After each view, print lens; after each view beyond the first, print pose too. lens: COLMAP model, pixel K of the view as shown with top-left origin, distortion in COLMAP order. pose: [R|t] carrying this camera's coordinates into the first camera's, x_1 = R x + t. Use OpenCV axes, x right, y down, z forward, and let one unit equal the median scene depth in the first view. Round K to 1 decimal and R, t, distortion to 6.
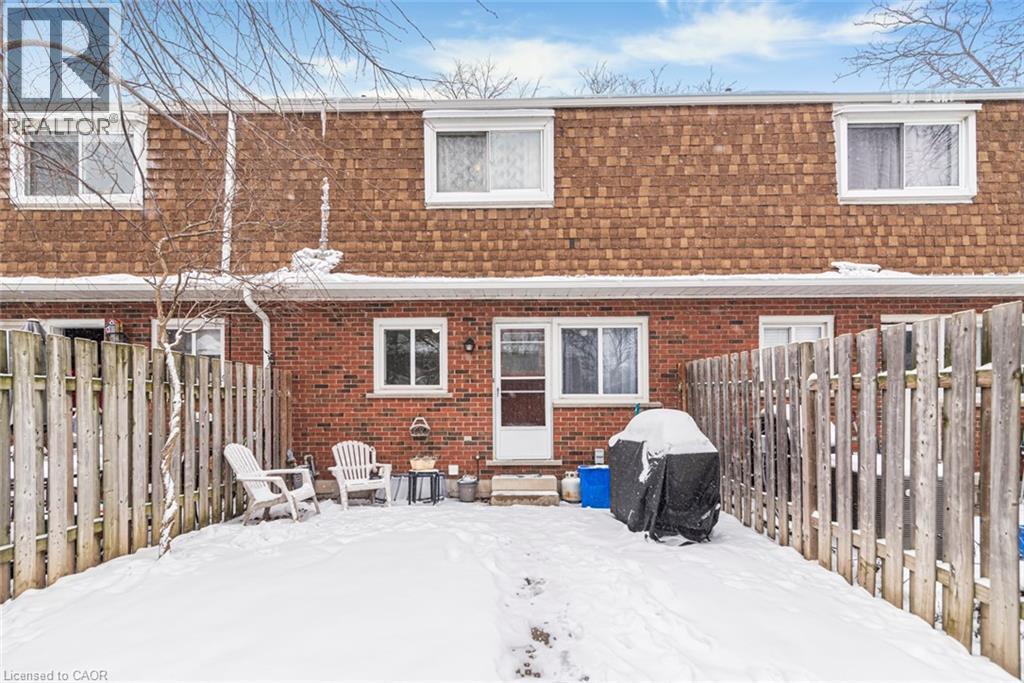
lens RADIAL K [[476.3, 0, 512.0], [0, 476.3, 378.6], [0, 0, 1]] dist [0.012608, -0.000334]
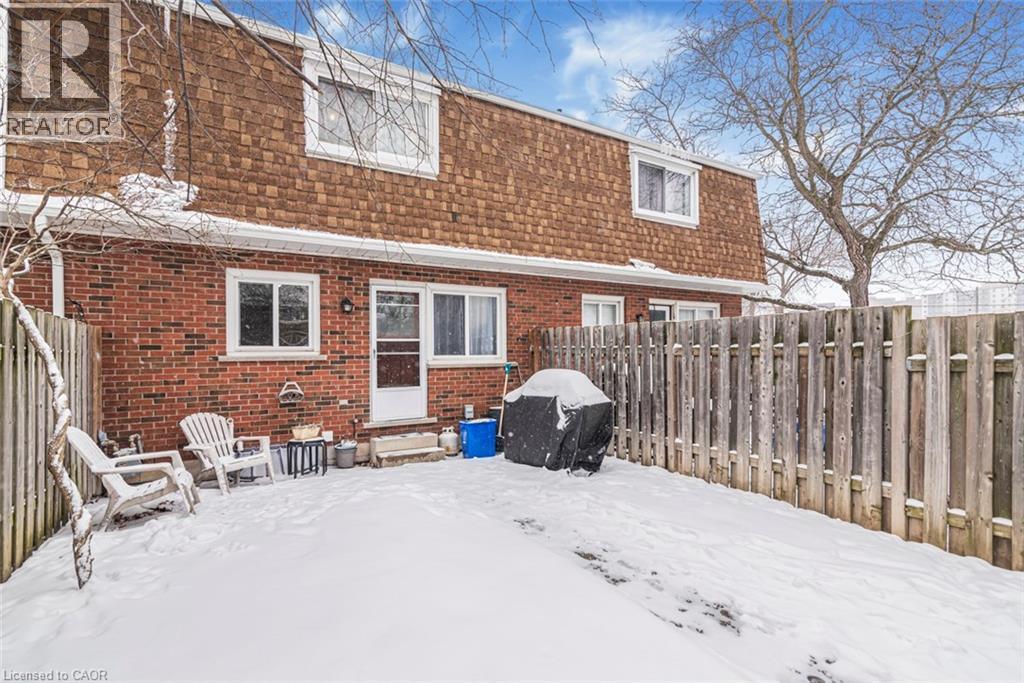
lens RADIAL K [[461.9, 0, 511.7], [0, 461.9, 336.0], [0, 0, 1]] dist [0.013780, -0.000118]
pose [[0.864292, 0.015924, 0.502738, -0.283811], [-0.016907, 0.999854, -0.002604, -0.011930], [-0.502706, -0.006249, 0.864435, 0.022124]]
